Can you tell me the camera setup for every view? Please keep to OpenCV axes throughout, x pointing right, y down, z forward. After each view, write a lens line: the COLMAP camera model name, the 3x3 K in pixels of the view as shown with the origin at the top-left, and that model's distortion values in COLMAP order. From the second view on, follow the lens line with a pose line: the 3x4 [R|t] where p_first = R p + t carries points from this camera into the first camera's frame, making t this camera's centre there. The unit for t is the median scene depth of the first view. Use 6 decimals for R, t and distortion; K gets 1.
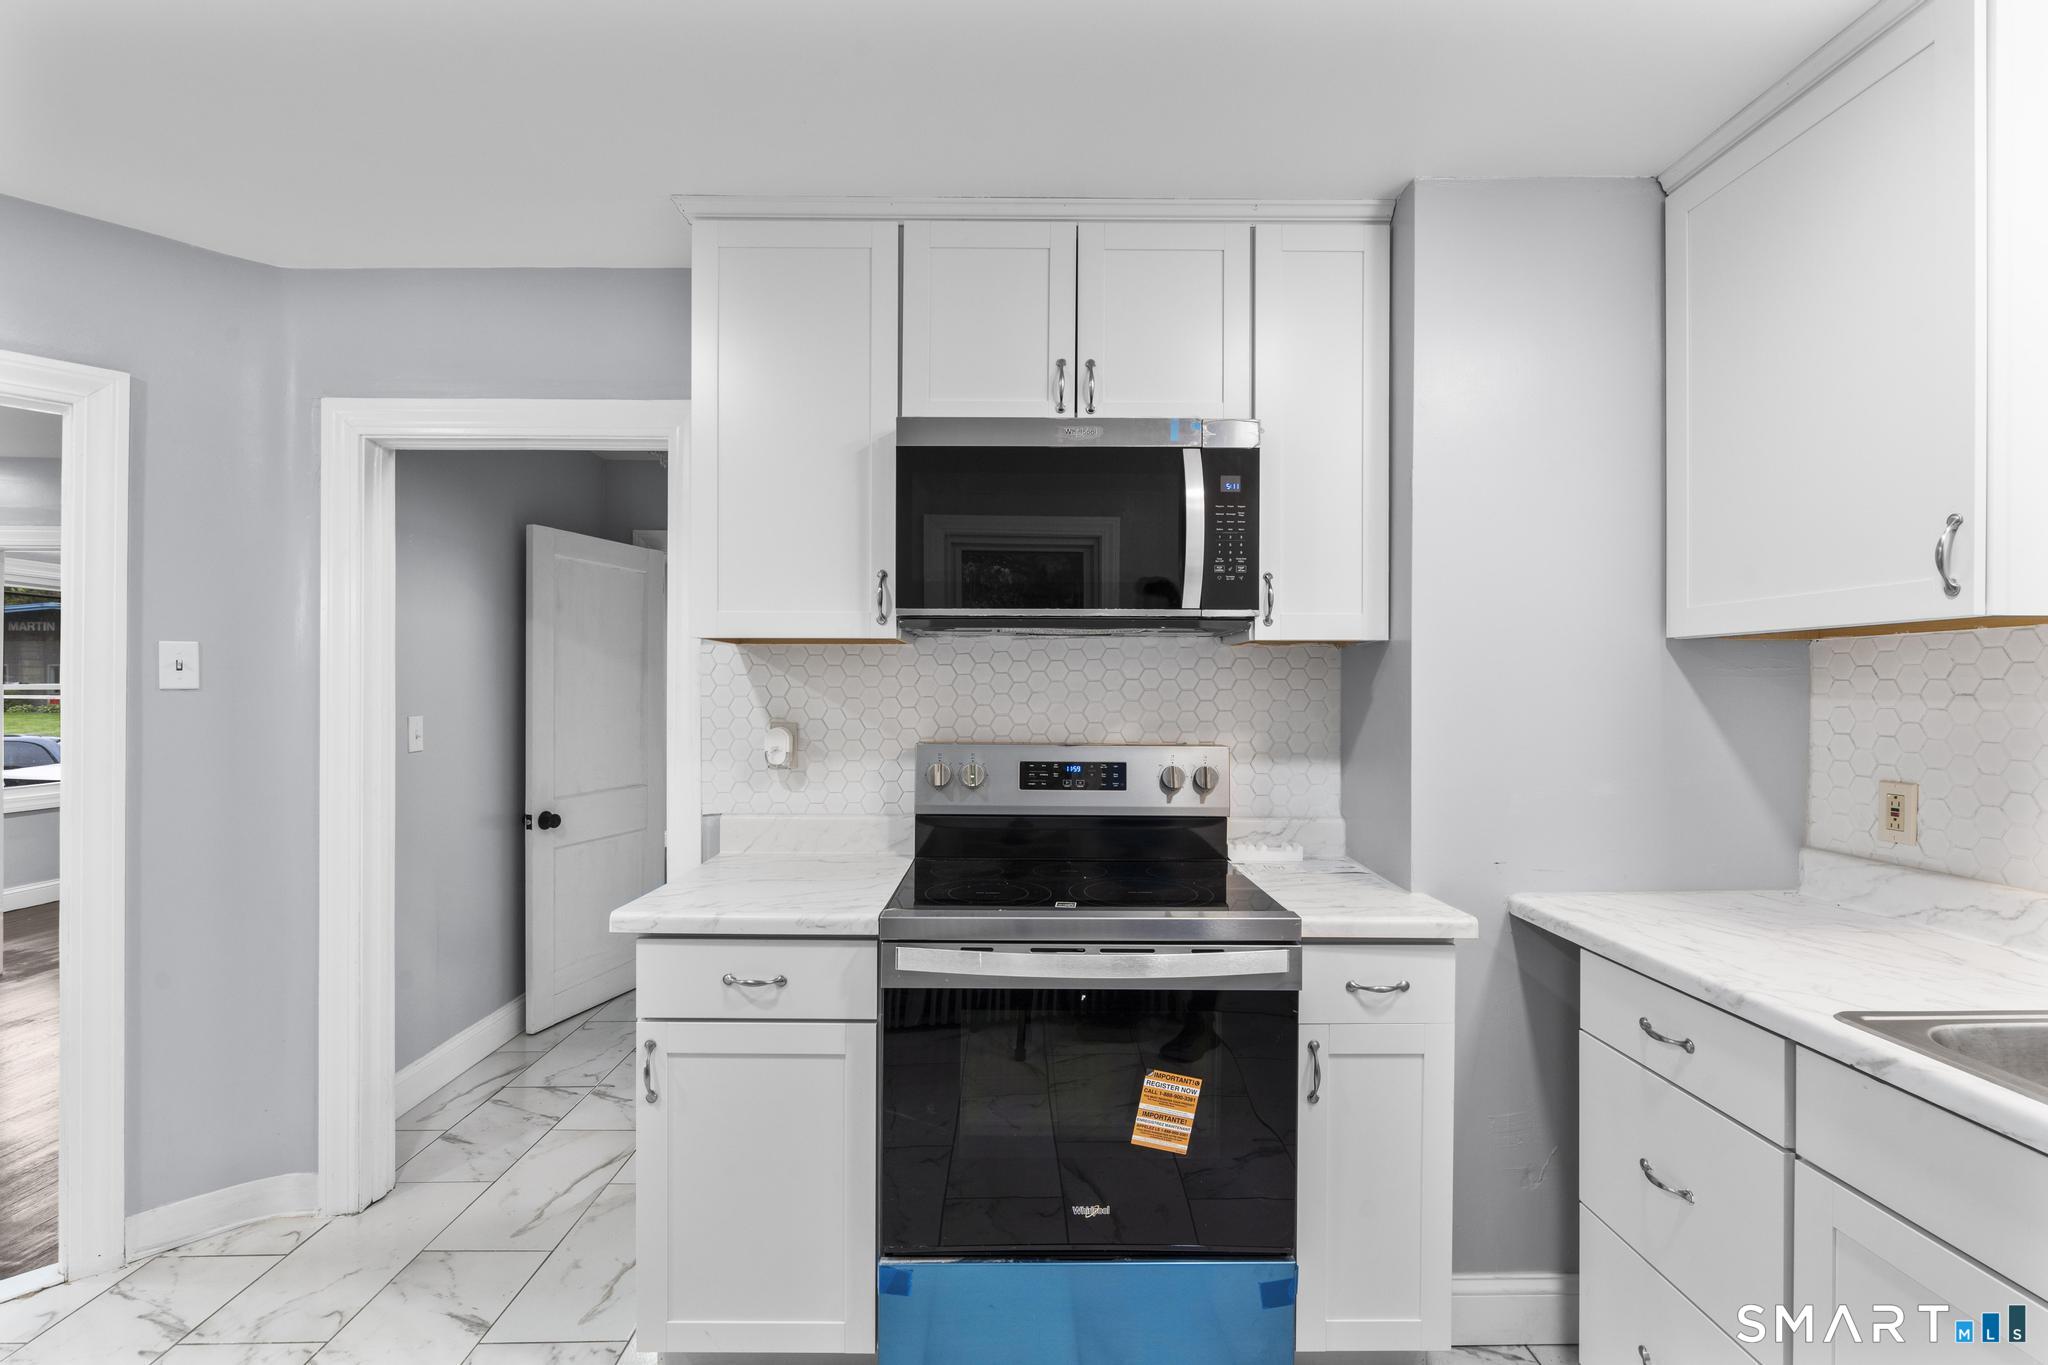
lens RADIAL K [[917.3, 0, 1020.0], [0, 917.3, 690.1], [0, 0, 1]] dist [-0.007293, 0.003764]
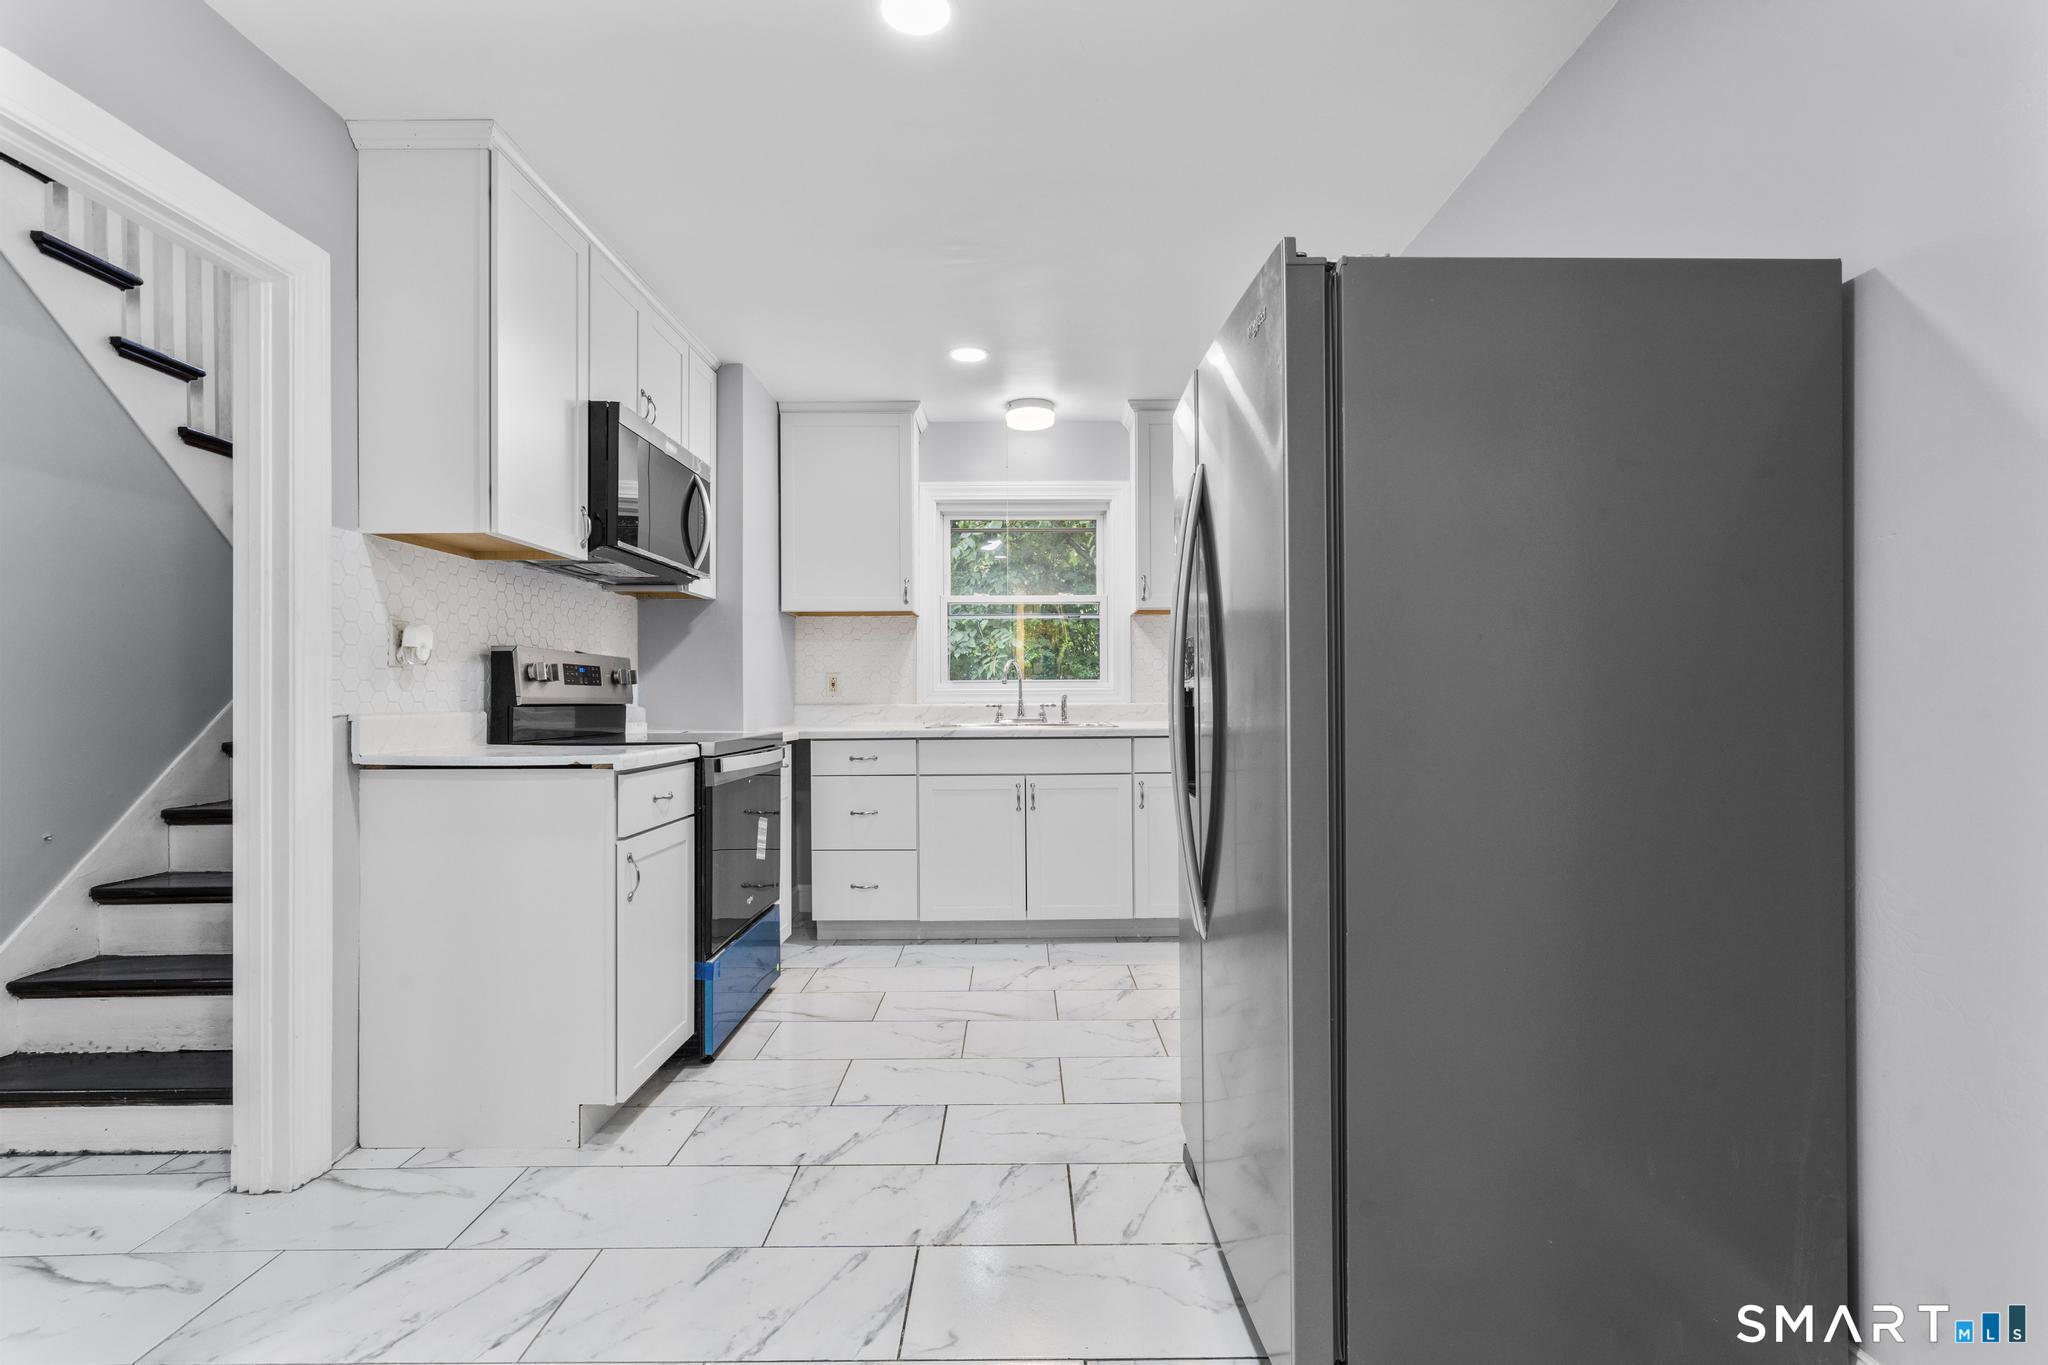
lens RADIAL K [[917.3, 0, 1018.8], [0, 917.3, 688.5], [0, 0, 1]] dist [-0.007293, 0.003764]
pose [[0.016328, 0.002930, 0.999862, -1.432190], [0.007090, 0.999970, -0.003046, 0.135166], [-0.999842, 0.007139, 0.016307, 0.366638]]
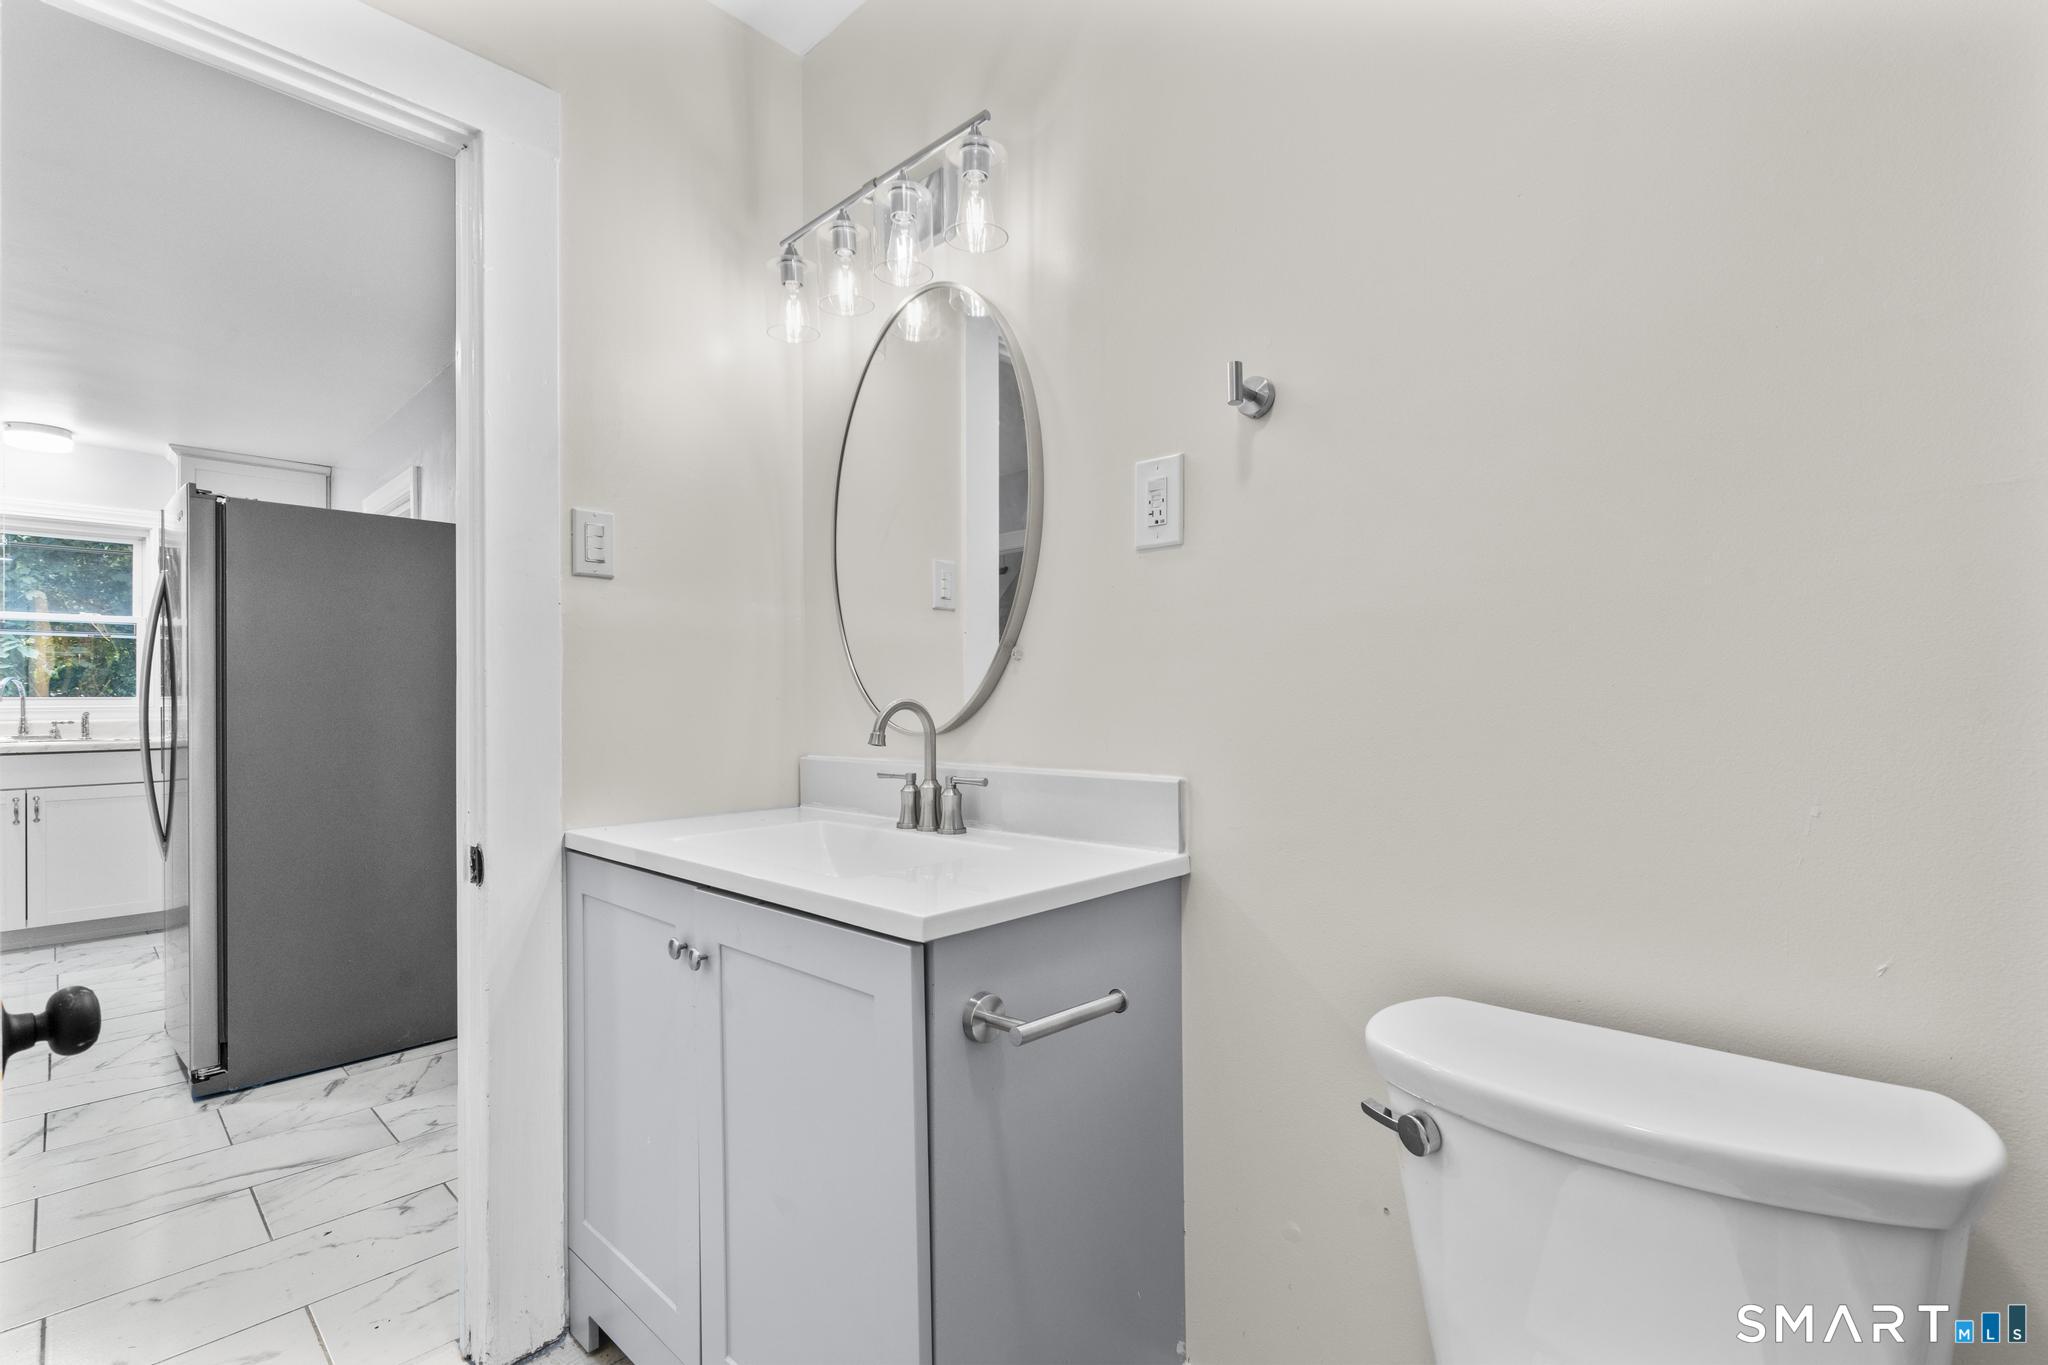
lens RADIAL K [[917.3, 0, 1015.6], [0, 917.3, 692.4], [0, 0, 1]] dist [-0.007293, 0.003764]
pose [[-0.712259, 0.009717, 0.701849, -2.477242], [0.008138, 0.999951, -0.005585, 0.127708], [-0.701869, 0.001734, -0.712304, 0.289316]]
